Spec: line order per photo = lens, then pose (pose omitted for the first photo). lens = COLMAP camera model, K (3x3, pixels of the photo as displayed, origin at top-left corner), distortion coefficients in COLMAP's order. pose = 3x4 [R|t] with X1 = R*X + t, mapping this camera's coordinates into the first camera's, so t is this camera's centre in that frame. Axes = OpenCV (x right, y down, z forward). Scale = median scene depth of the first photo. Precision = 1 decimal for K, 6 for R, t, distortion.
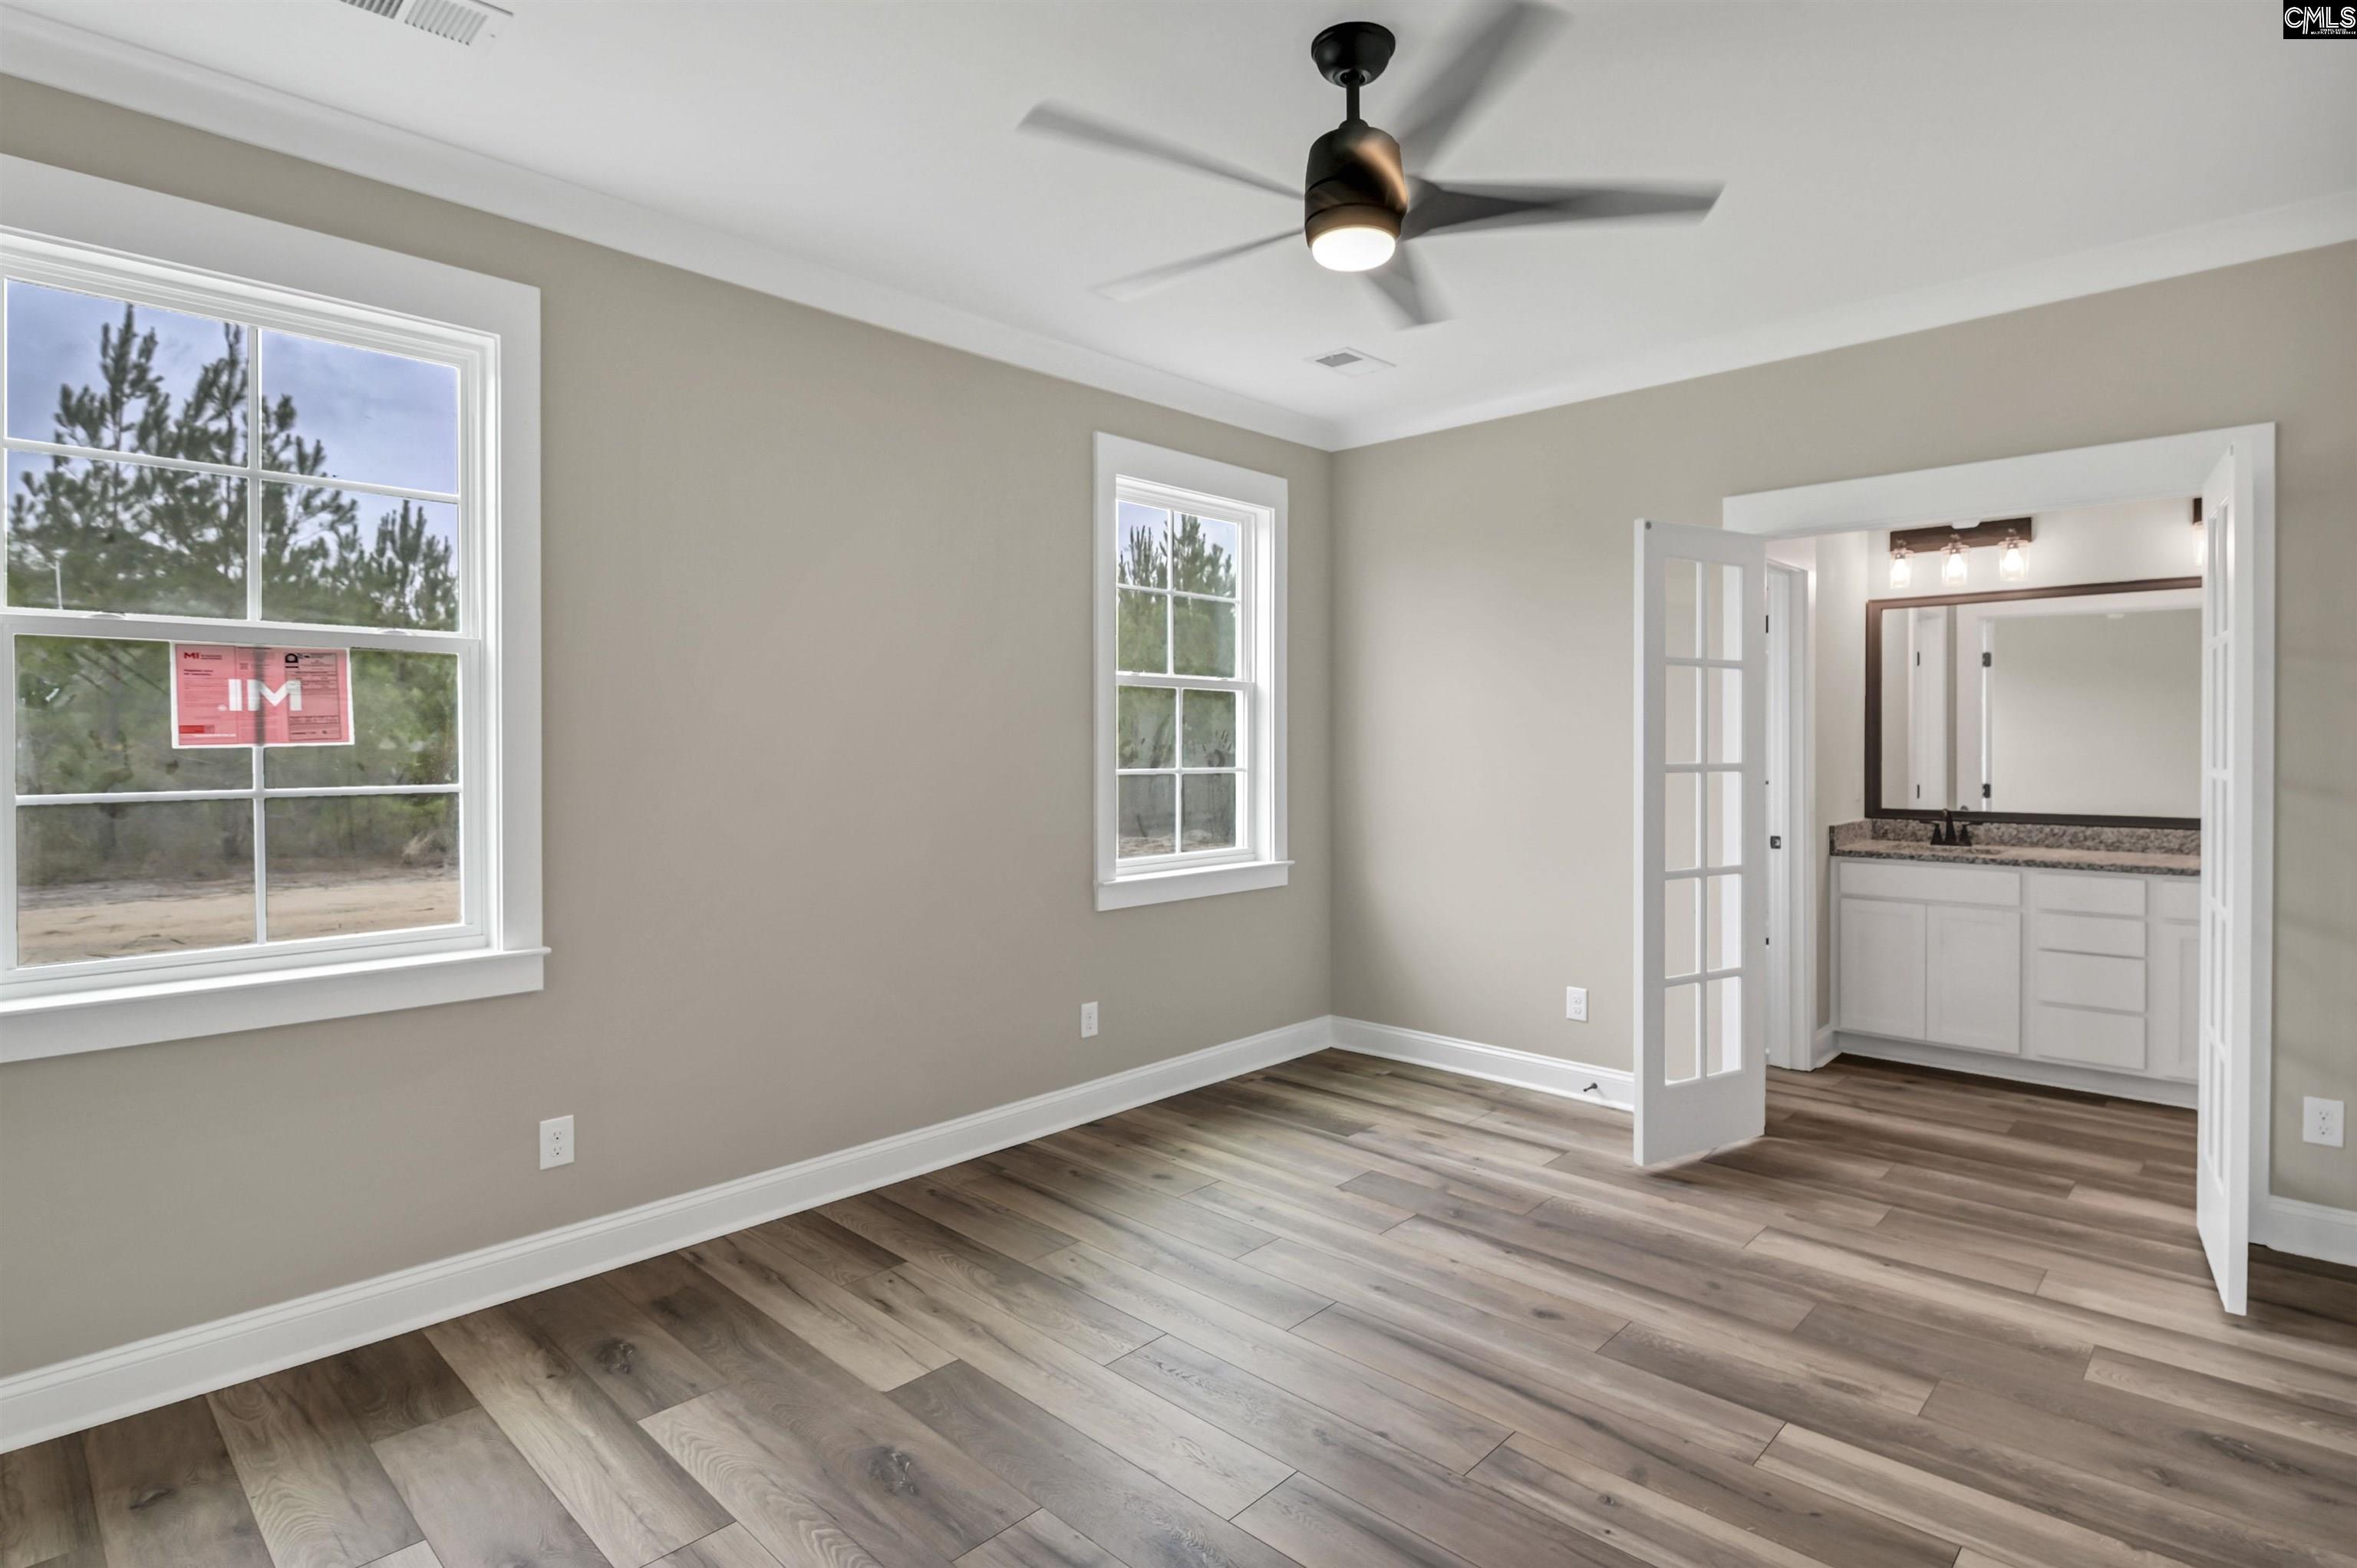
lens RADIAL K [[1205.2, 0, 1182.6], [0, 1205.2, 756.9], [0, 0, 1]] dist [-0.022220, -0.001145]
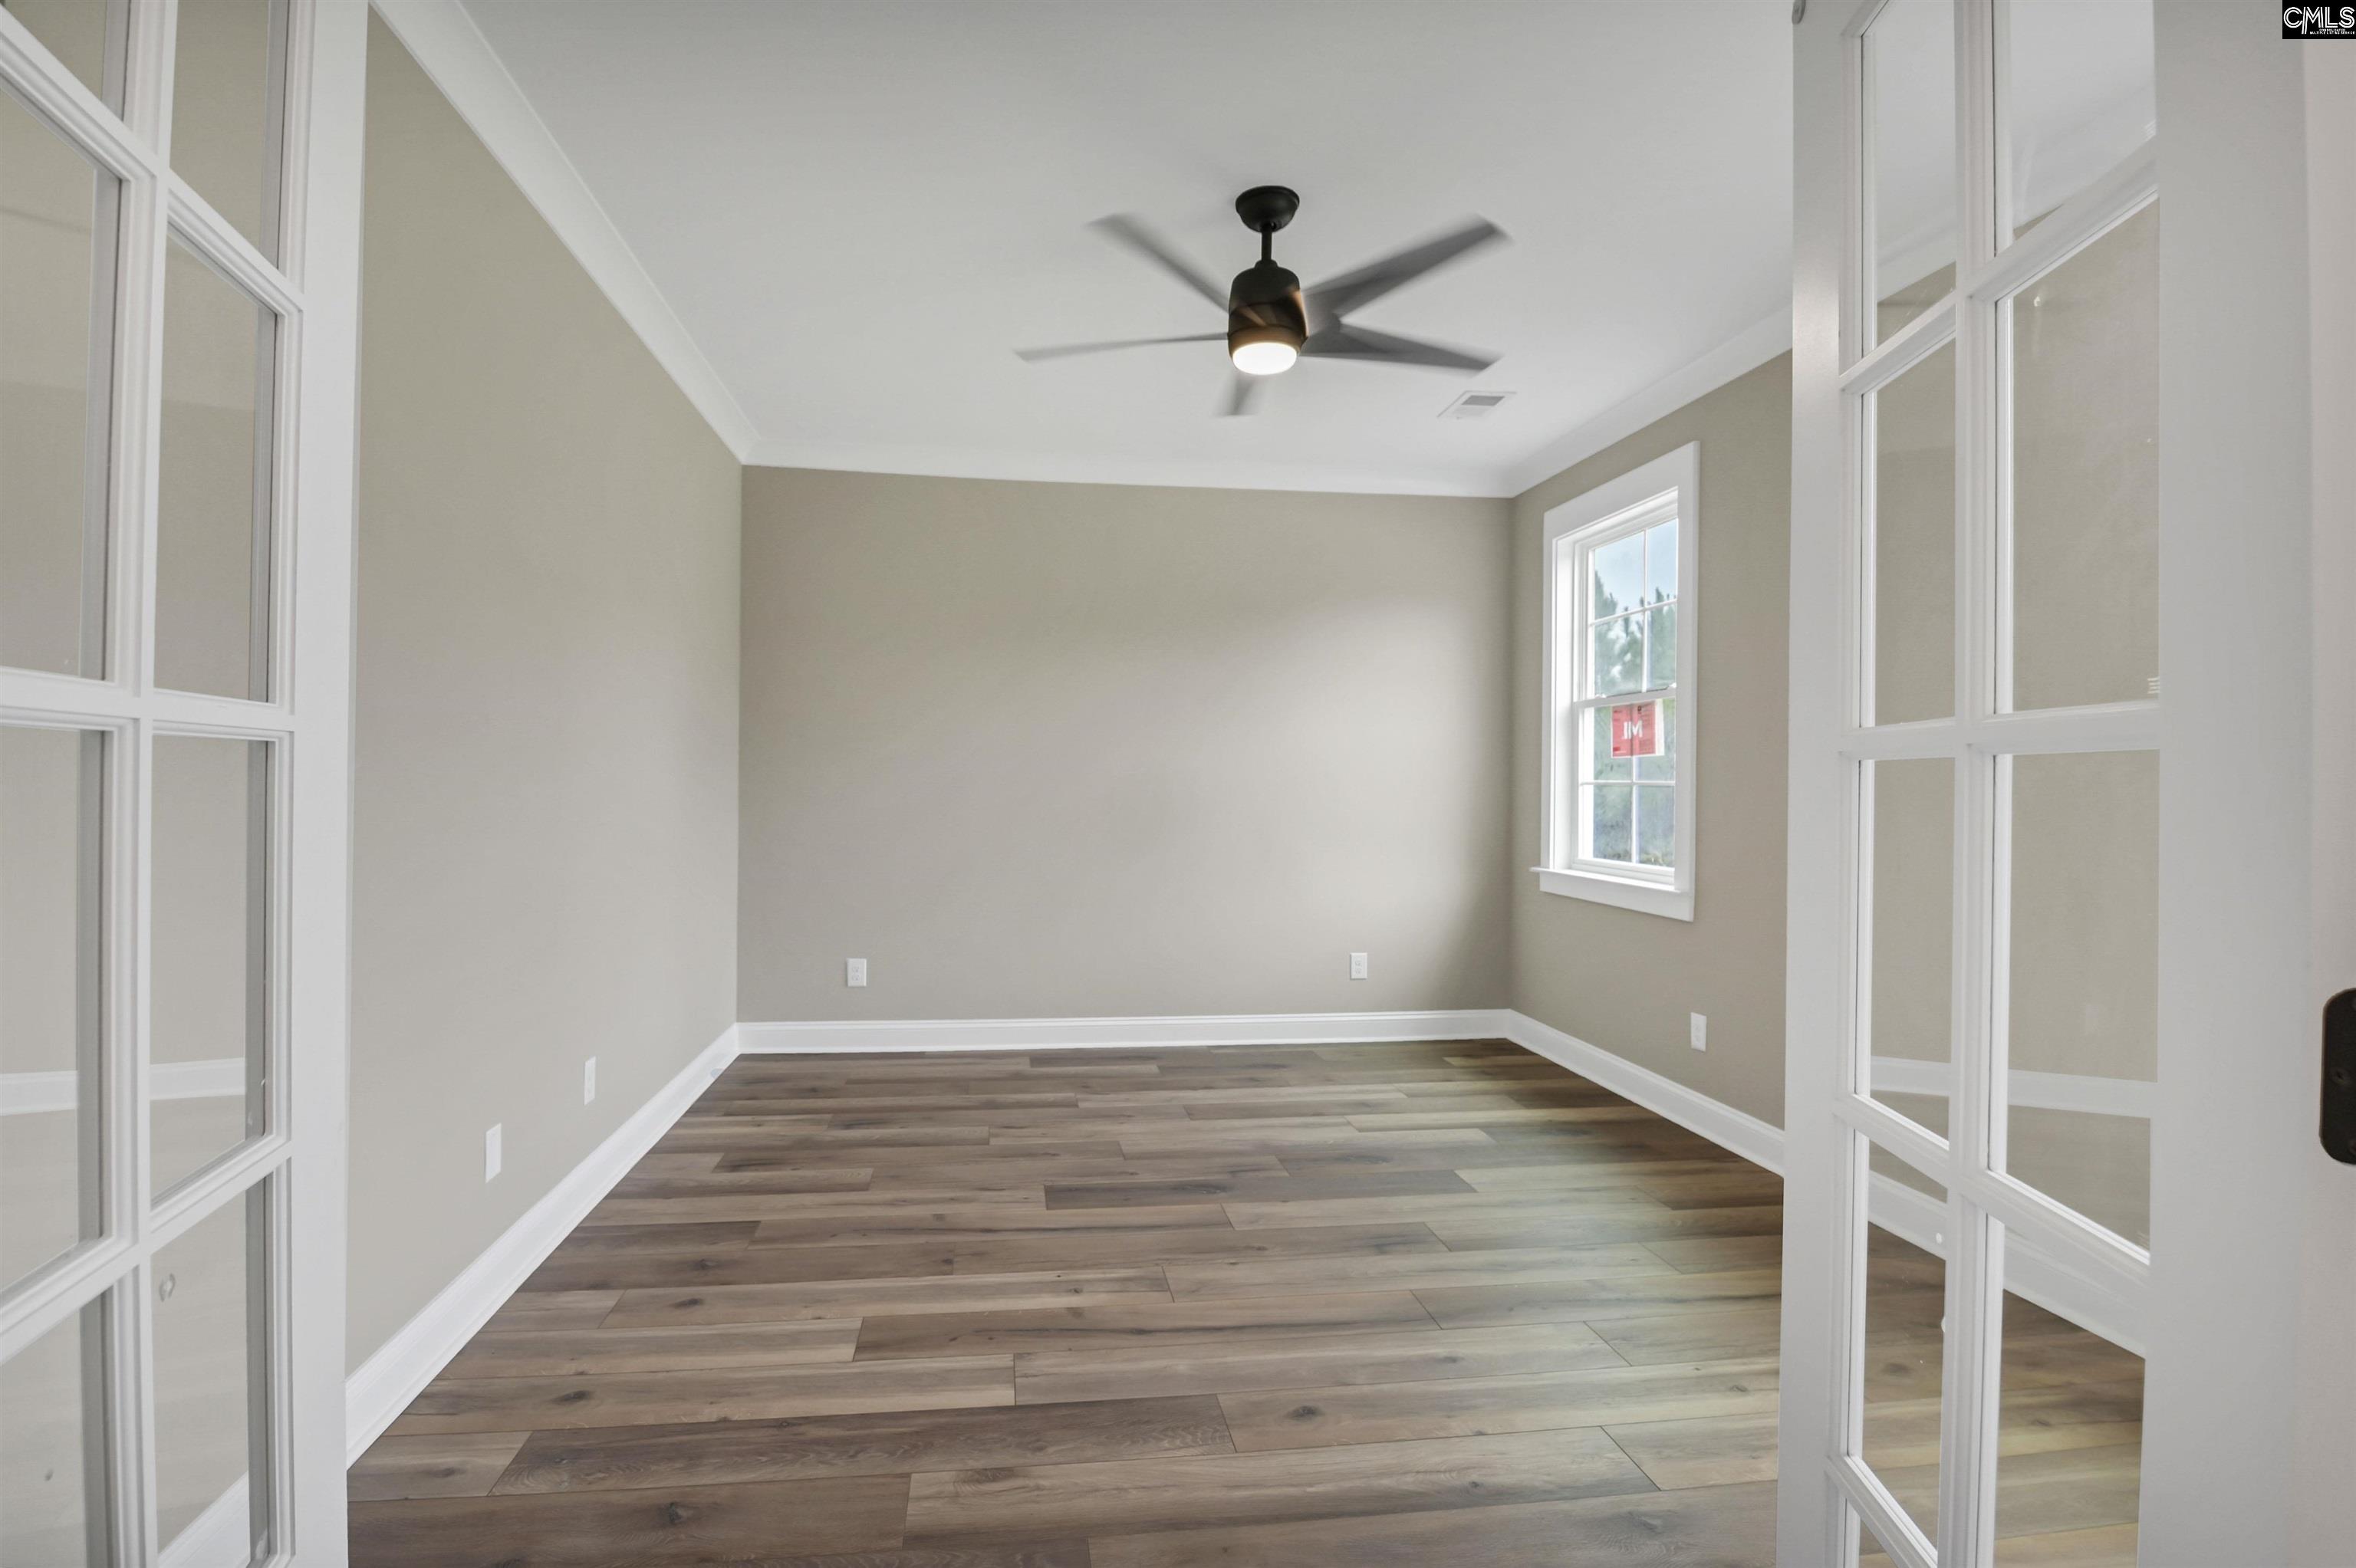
lens RADIAL K [[1160.0, 0, 1174.4], [0, 1160.0, 779.4], [0, 0, 1]] dist [-0.000040, 0.000056]
pose [[-0.620056, -0.000788, -0.784557, 1.125799], [-0.011740, 0.999897, 0.008274, 0.019624], [0.784470, 0.014341, -0.620001, 1.608405]]
